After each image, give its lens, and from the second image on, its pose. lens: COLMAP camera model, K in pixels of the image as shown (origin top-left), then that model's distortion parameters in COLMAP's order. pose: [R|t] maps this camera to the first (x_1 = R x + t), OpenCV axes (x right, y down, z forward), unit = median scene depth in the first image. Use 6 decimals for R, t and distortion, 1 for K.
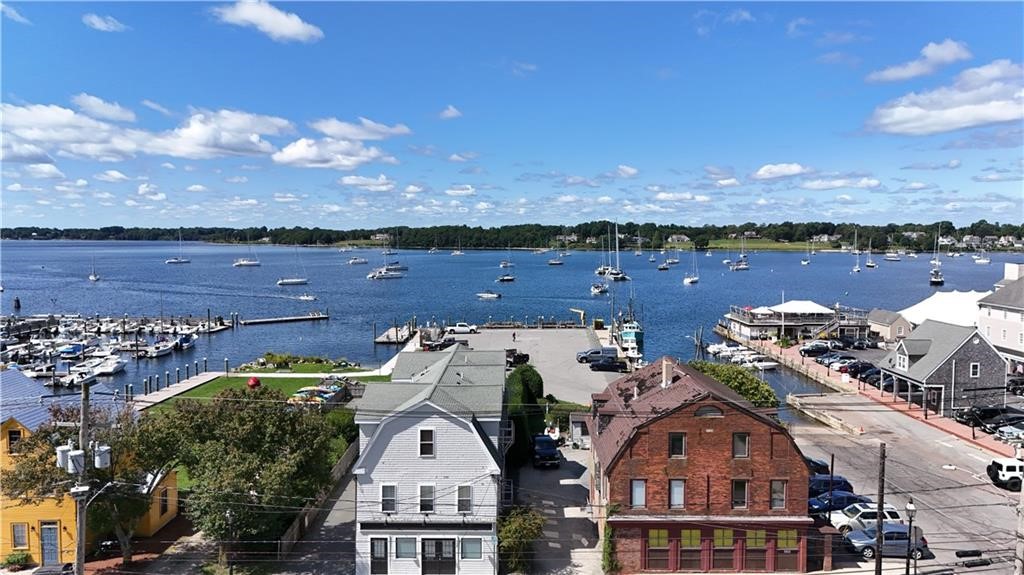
lens RADIAL K [[756.1, 0, 511.5], [0, 756.1, 314.1], [0, 0, 1]] dist [0.098070, -0.105948]
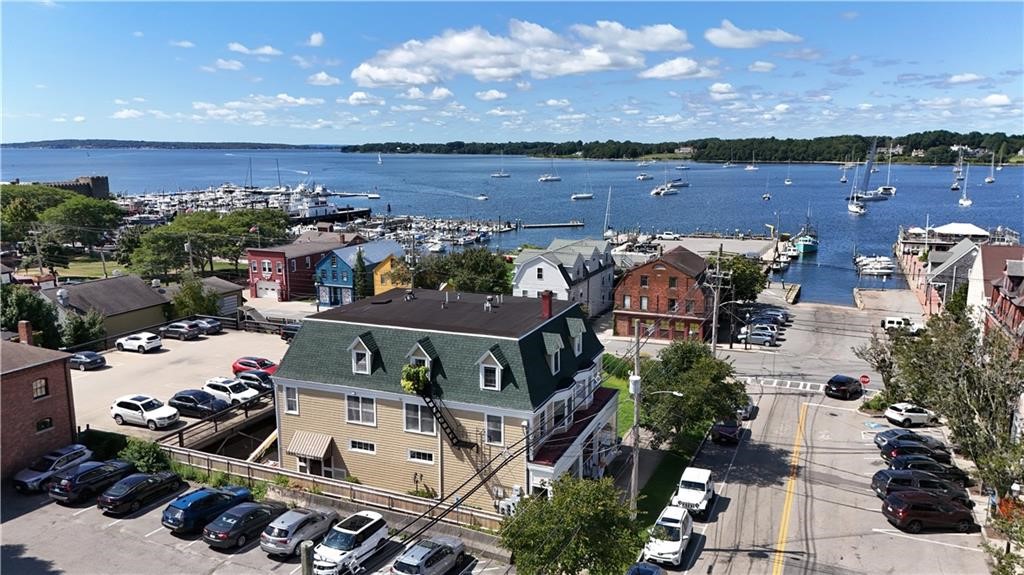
lens RADIAL K [[756.1, 0, 511.5], [0, 756.1, 314.1], [0, 0, 1]] dist [0.098070, -0.105948]
pose [[0.918638, 0.084137, -0.386038, 0.199560], [-0.039713, 0.991778, 0.121655, 0.003300], [0.393099, -0.096426, 0.914426, -0.330905]]
